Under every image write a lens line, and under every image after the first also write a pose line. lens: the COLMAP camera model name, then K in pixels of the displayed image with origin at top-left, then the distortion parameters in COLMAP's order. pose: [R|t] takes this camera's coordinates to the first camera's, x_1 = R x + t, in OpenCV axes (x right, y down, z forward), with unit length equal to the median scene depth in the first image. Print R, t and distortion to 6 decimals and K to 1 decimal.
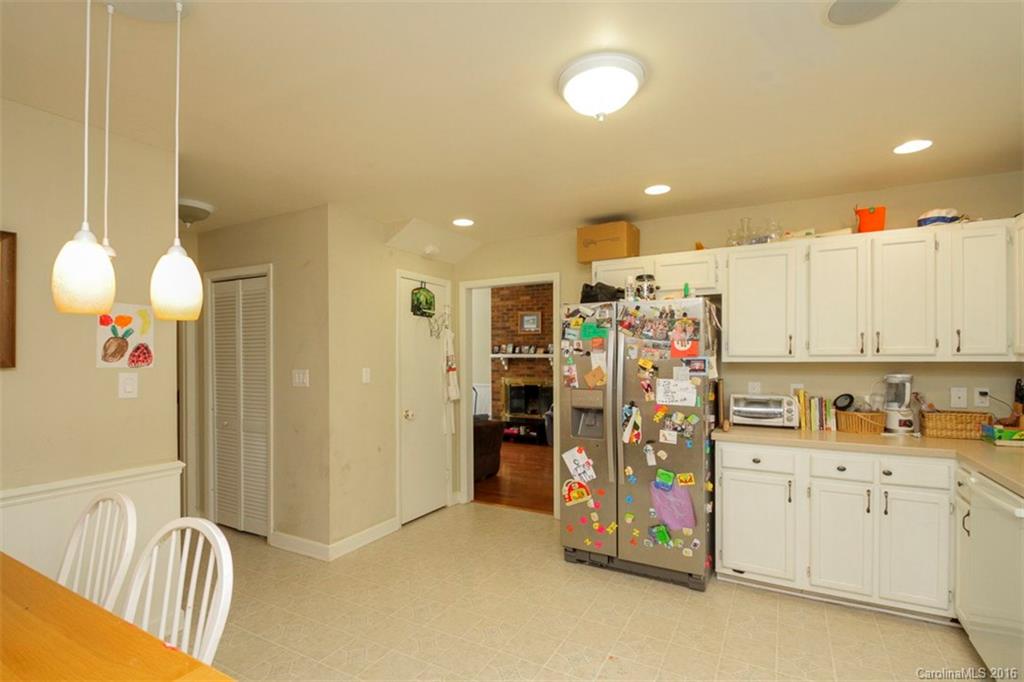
lens RADIAL K [[481.6, 0, 520.2], [0, 481.6, 355.8], [0, 0, 1]] dist [0.014440, -0.014277]
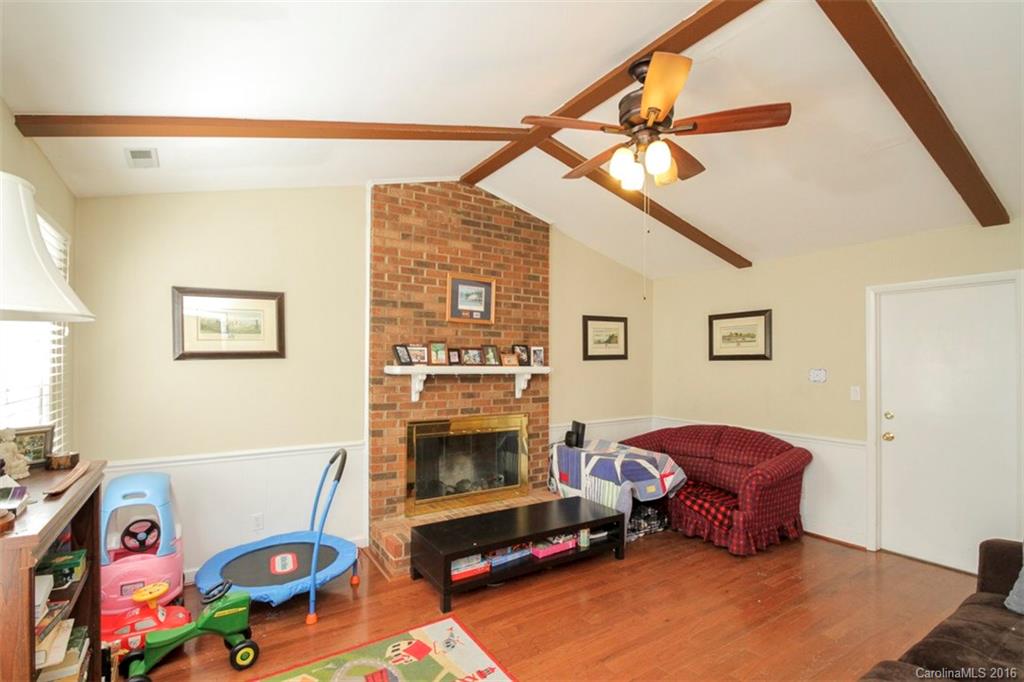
lens RADIAL K [[481.6, 0, 520.2], [0, 481.6, 355.8], [0, 0, 1]] dist [0.014440, -0.014277]
pose [[0.462514, 0.012910, 0.886518, -1.071387], [-0.009110, 0.999910, -0.009808, -0.026784], [-0.886565, -0.003539, 0.462590, 2.107231]]
